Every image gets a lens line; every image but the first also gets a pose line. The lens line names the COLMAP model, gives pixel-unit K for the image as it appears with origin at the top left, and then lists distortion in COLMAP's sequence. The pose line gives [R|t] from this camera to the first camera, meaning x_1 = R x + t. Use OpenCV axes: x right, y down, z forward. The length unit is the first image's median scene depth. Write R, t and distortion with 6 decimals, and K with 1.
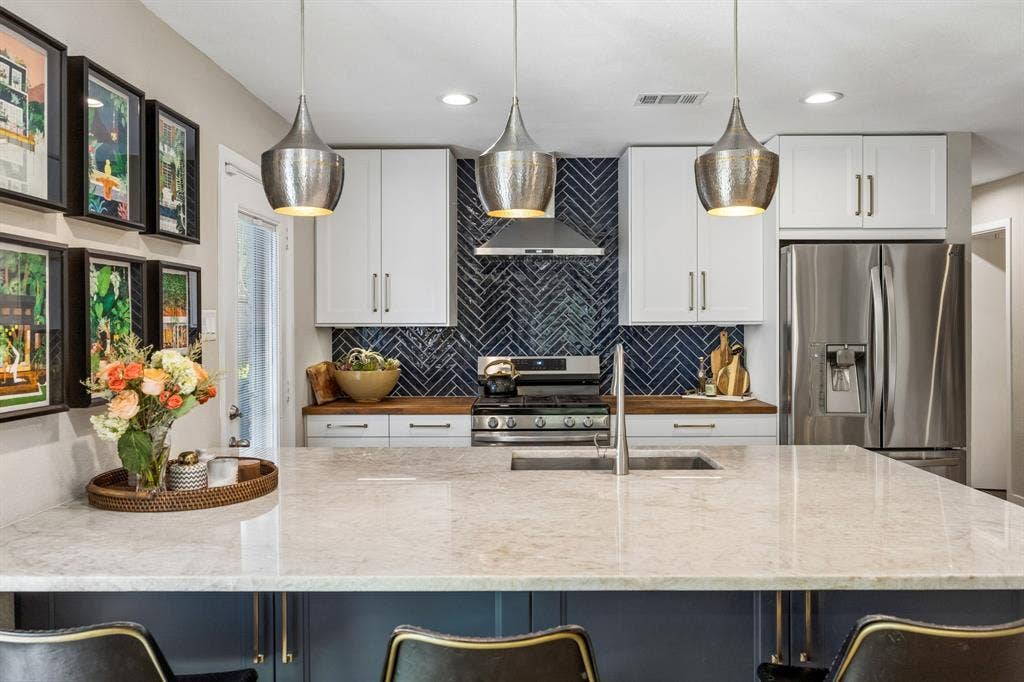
lens RADIAL K [[774.9, 0, 514.6], [0, 774.9, 329.9], [0, 0, 1]] dist [0.002250, -0.001942]
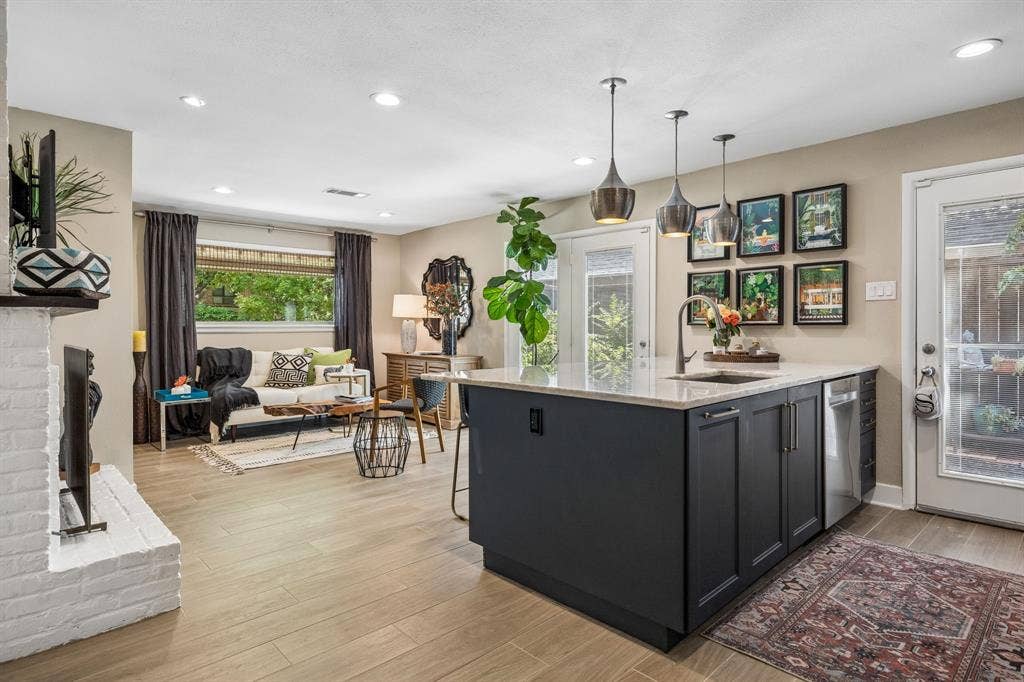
lens RADIAL K [[548.2, 0, 506.2], [0, 548.2, 331.6], [0, 0, 1]] dist [-0.005585, -0.001984]
pose [[-0.720903, 0.011874, -0.692934, 0.761636], [-0.000895, 0.999836, 0.018064, 0.046462], [0.693035, 0.013642, -0.720775, 0.982936]]
